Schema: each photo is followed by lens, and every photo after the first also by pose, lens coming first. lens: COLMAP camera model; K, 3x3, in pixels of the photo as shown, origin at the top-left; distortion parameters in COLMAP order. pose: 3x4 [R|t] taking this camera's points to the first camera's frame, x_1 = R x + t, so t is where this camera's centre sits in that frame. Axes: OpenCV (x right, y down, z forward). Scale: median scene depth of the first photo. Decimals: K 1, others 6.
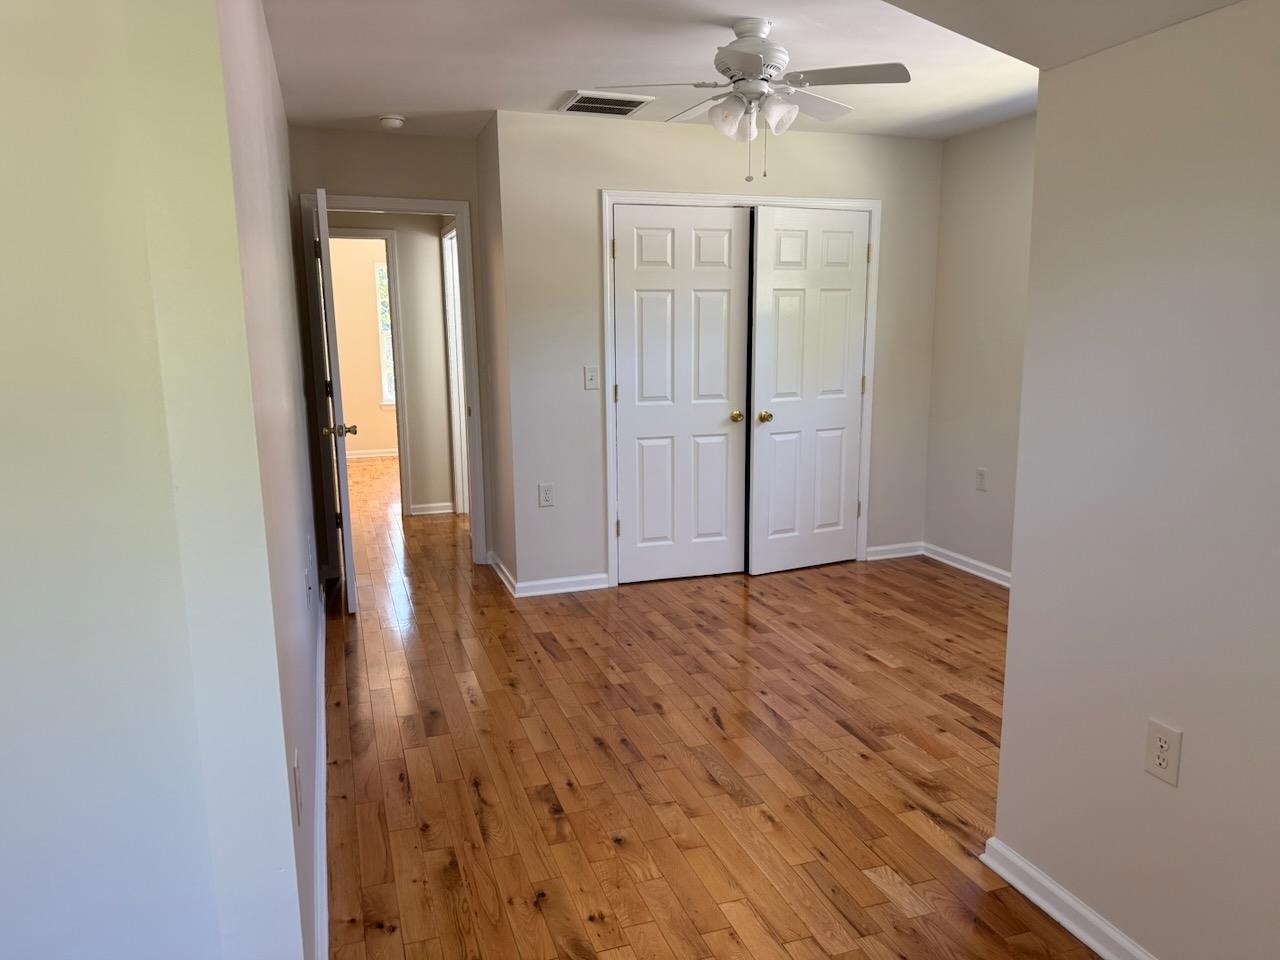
lens RADIAL K [[894.4, 0, 638.3], [0, 894.4, 480.5], [0, 0, 1]] dist [0.151910, -0.321358]
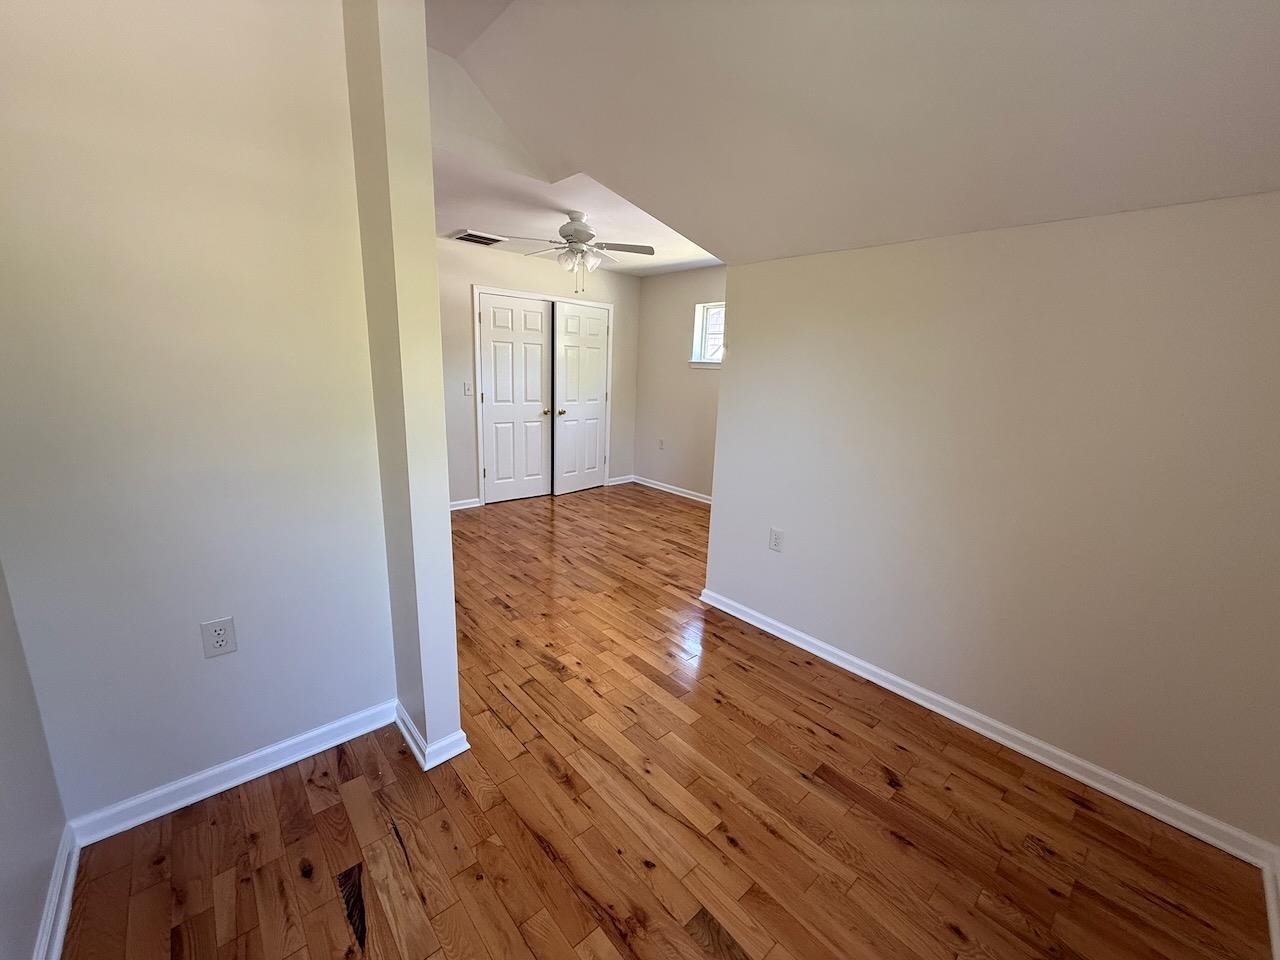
lens RADIAL K [[510.3, 0, 638.8], [0, 510.3, 478.1], [0, 0, 1]] dist [-0.001187, 0.000761]
pose [[0.921792, -0.039555, 0.385663, -0.149873], [0.019825, 0.998289, 0.055005, 0.014459], [-0.387179, -0.043057, 0.920999, -0.082452]]
